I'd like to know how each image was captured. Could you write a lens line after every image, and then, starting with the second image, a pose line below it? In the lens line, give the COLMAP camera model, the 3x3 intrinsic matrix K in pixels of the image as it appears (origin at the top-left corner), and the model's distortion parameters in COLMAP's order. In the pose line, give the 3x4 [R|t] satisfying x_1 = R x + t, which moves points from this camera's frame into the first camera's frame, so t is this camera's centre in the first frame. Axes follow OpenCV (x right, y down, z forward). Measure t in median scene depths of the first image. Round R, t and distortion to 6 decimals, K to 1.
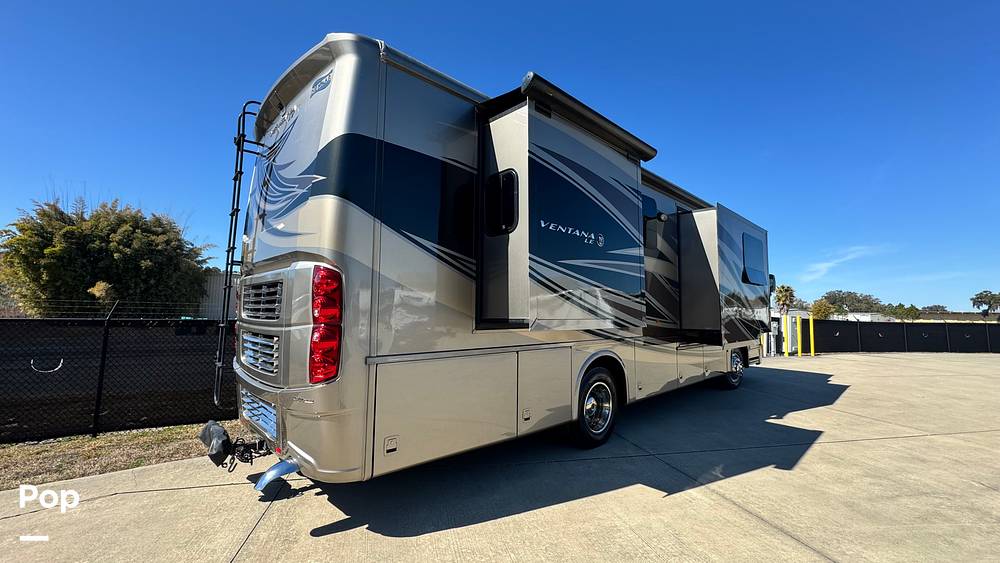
lens RADIAL K [[405.3, 0, 498.2], [0, 405.3, 275.5], [0, 0, 1]] dist [0.000196, 0.000013]
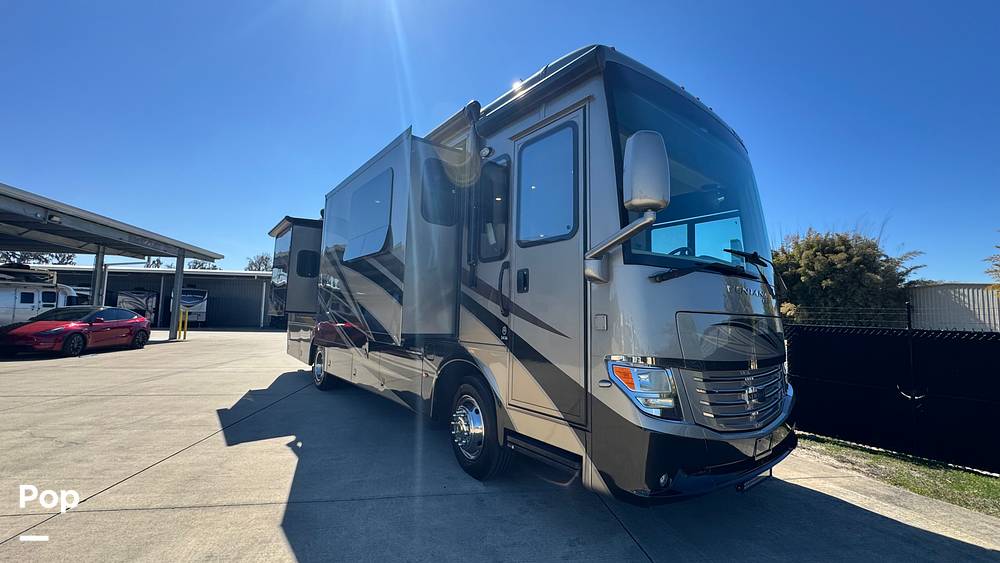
lens RADIAL K [[405.3, 0, 497.6], [0, 405.3, 281.7], [0, 0, 1]] dist [0.000196, 0.000013]
pose [[-0.113332, -0.094555, -0.989048, 0.257506], [0.059867, 0.993003, -0.101793, 0.022205], [0.991752, -0.070748, -0.106879, 0.267014]]
